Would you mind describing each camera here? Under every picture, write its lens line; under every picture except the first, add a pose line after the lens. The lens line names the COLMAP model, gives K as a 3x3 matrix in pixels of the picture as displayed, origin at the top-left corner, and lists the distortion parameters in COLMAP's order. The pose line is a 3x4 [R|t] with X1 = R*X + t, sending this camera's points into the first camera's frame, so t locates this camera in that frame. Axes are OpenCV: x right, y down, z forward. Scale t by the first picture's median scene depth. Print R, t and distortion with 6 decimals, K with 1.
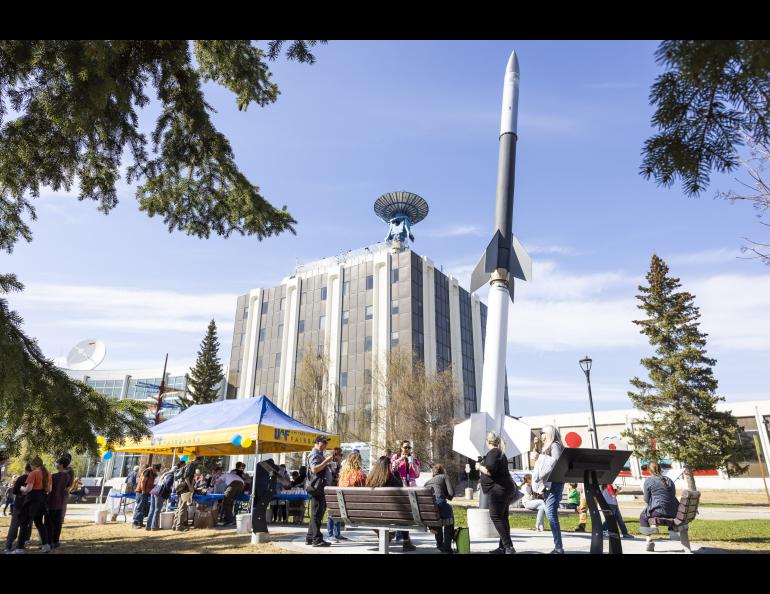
lens RADIAL K [[555.6, 0, 385.0], [0, 555.6, 297.0], [0, 0, 1]] dist [-0.004620, -0.000822]
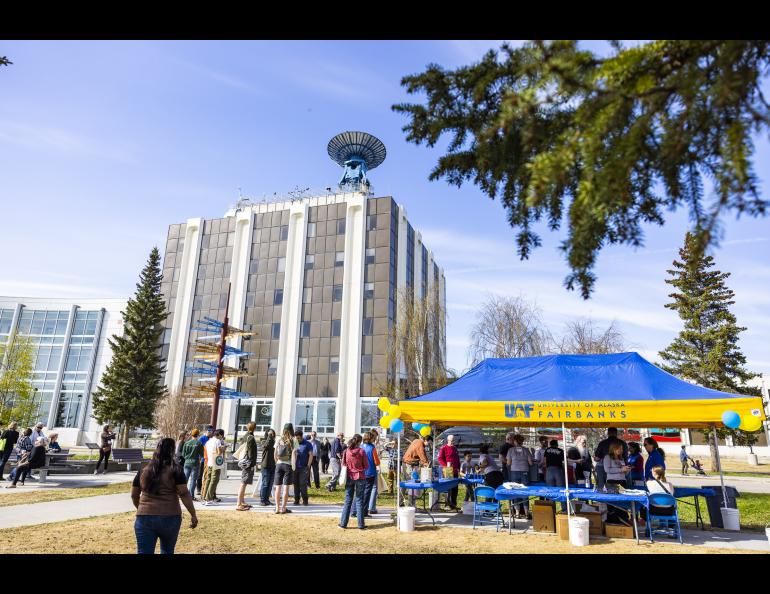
lens RADIAL K [[555.6, 0, 385.0], [0, 555.6, 297.0], [0, 0, 1]] dist [-0.004620, -0.000822]
pose [[0.962120, 0.088967, 0.257702, -0.182571], [-0.108600, 0.992090, 0.062951, 0.023764], [-0.250063, -0.088553, 0.964172, 0.094635]]
